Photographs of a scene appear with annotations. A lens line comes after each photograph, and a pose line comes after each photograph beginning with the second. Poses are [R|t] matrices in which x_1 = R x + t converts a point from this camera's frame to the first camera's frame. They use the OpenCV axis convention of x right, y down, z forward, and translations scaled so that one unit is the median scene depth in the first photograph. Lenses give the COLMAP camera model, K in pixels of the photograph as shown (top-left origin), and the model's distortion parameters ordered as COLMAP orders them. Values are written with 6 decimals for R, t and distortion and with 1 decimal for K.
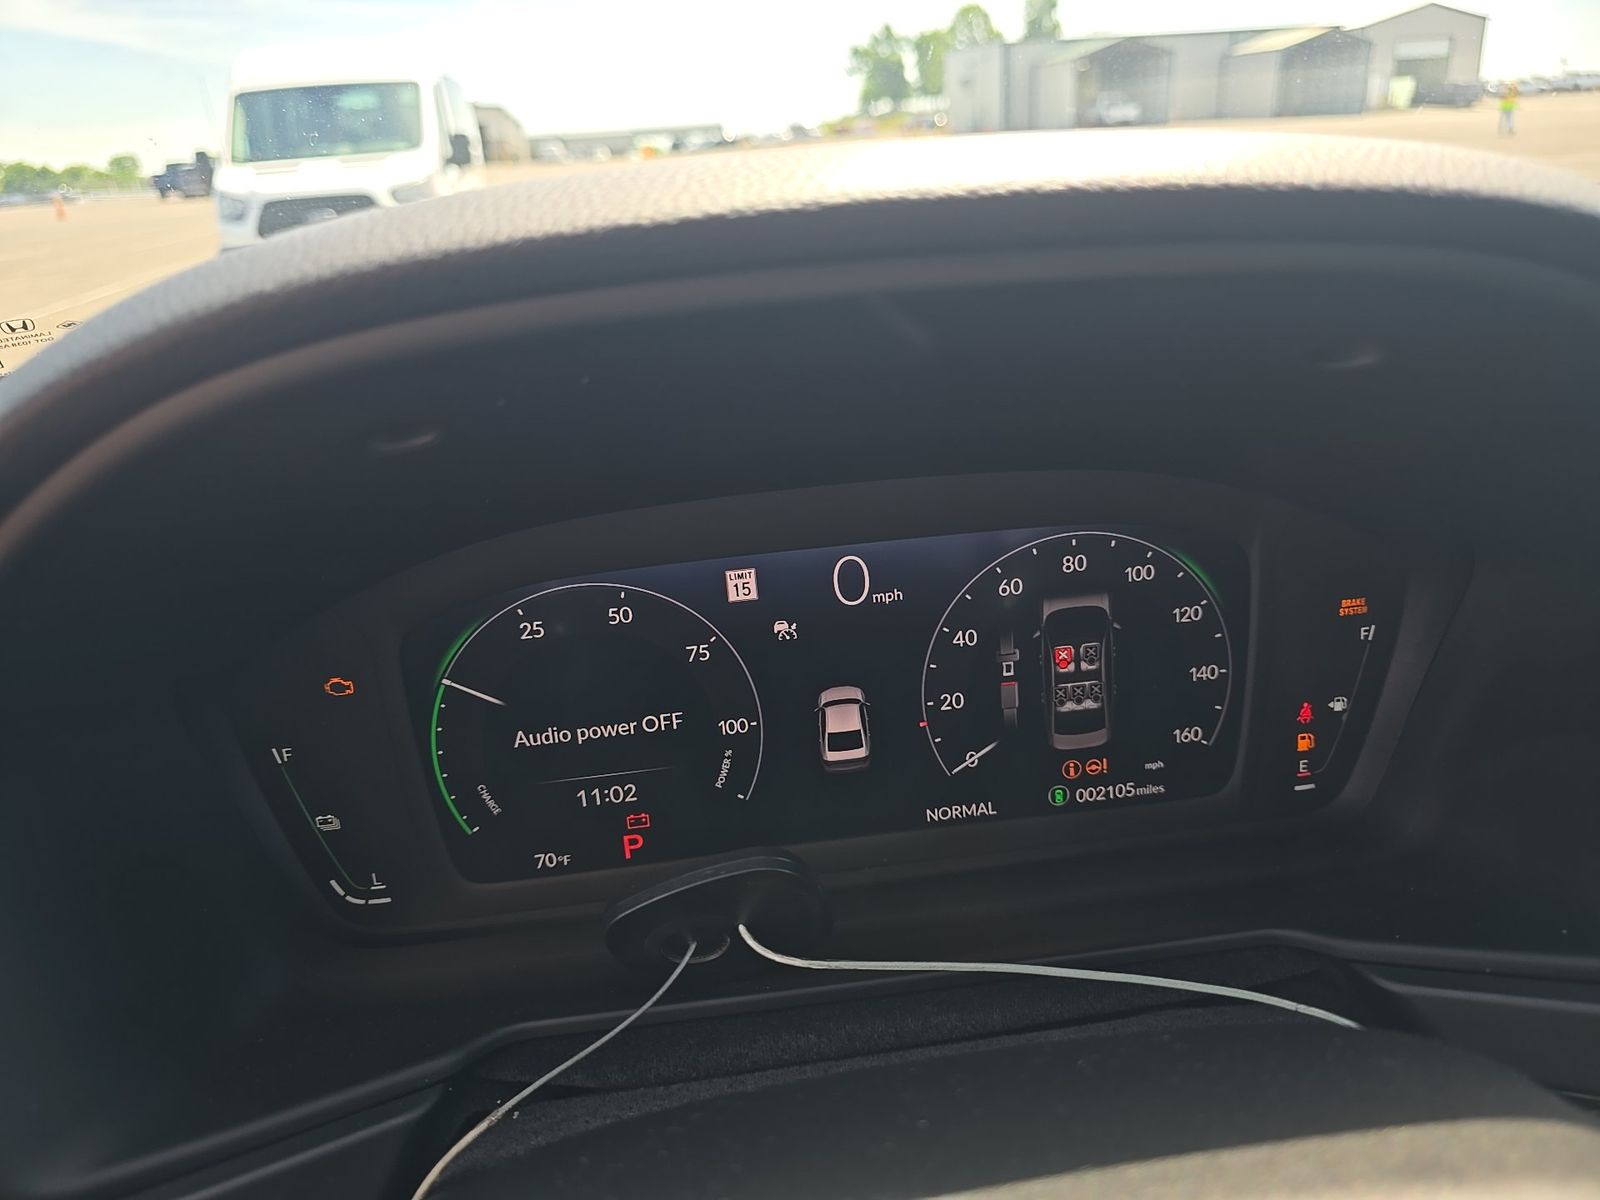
lens RADIAL K [[1120.8, 0, 808.3], [0, 1120.8, 604.5], [0, 0, 1]] dist [0.017308, -0.023731]
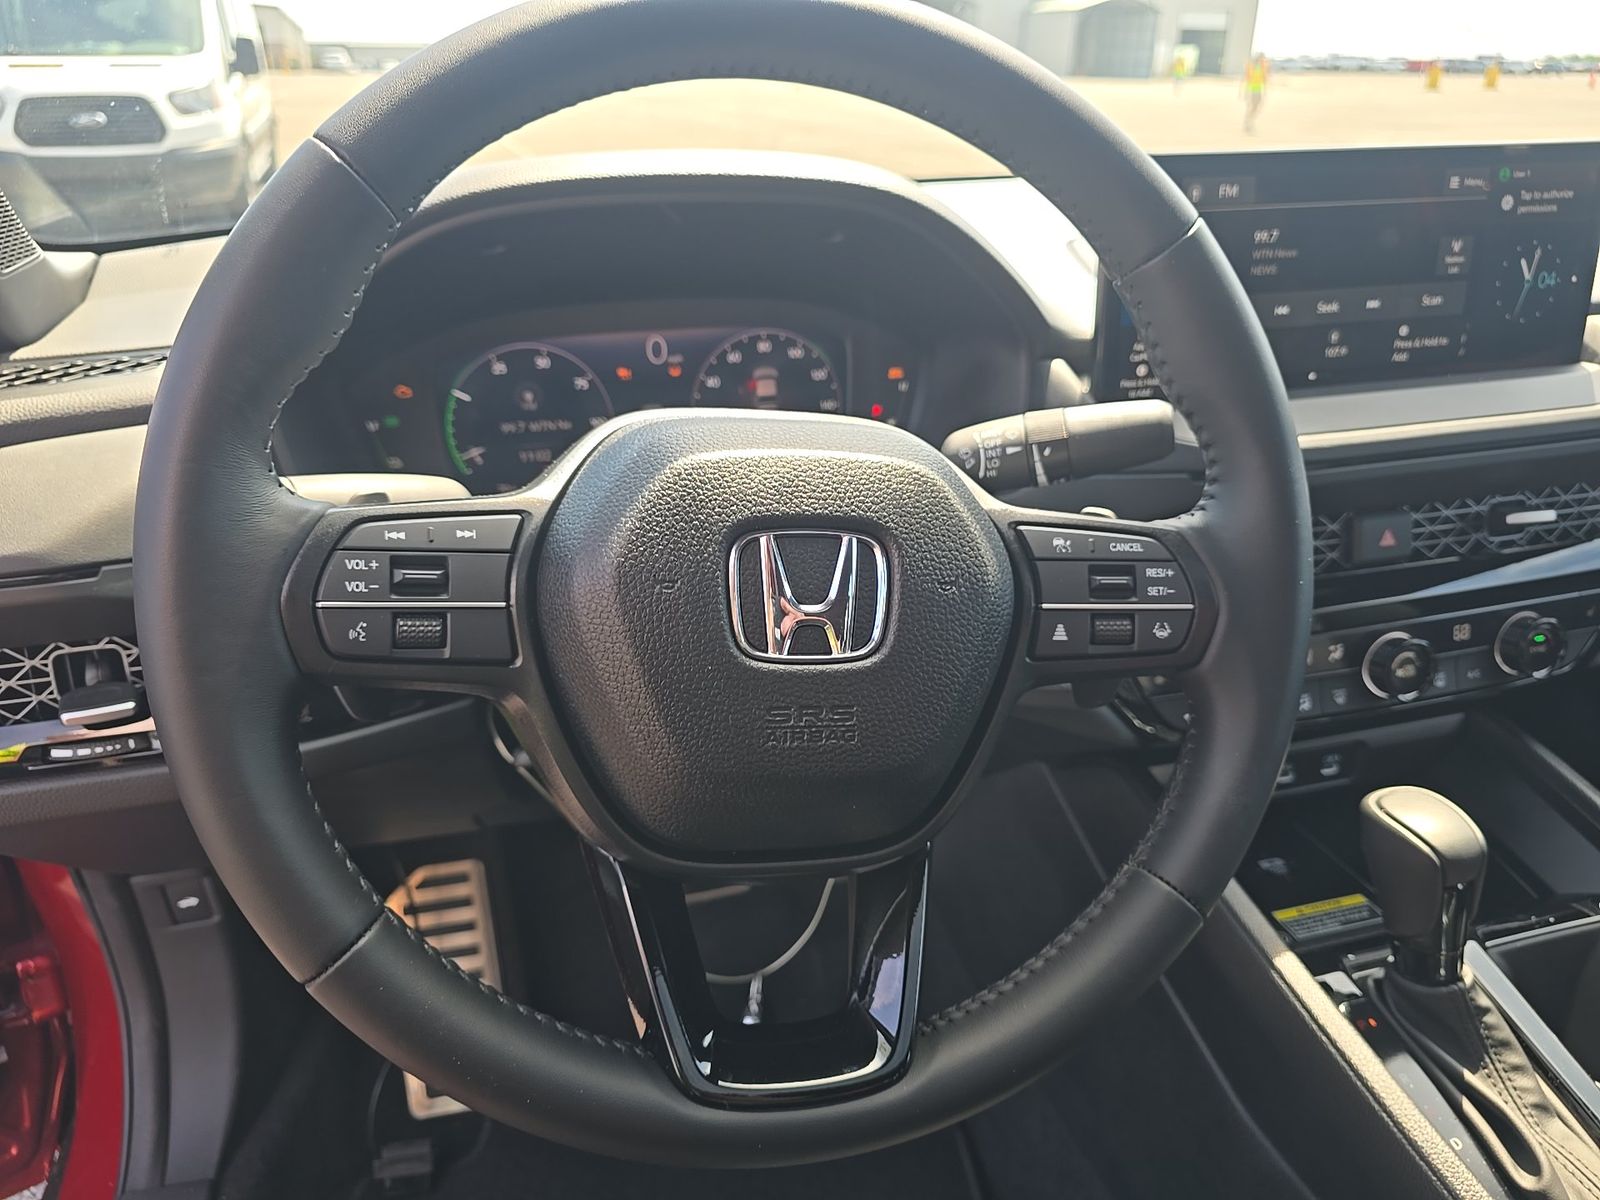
lens RADIAL K [[1120.8, 0, 791.1], [0, 1120.8, 609.8], [0, 0, 1]] dist [0.017308, -0.023731]
pose [[0.988074, -0.003506, 0.153941, -0.036524], [-0.004729, 0.998578, 0.053100, 0.341603], [-0.153908, -0.053195, 0.986652, -1.094866]]
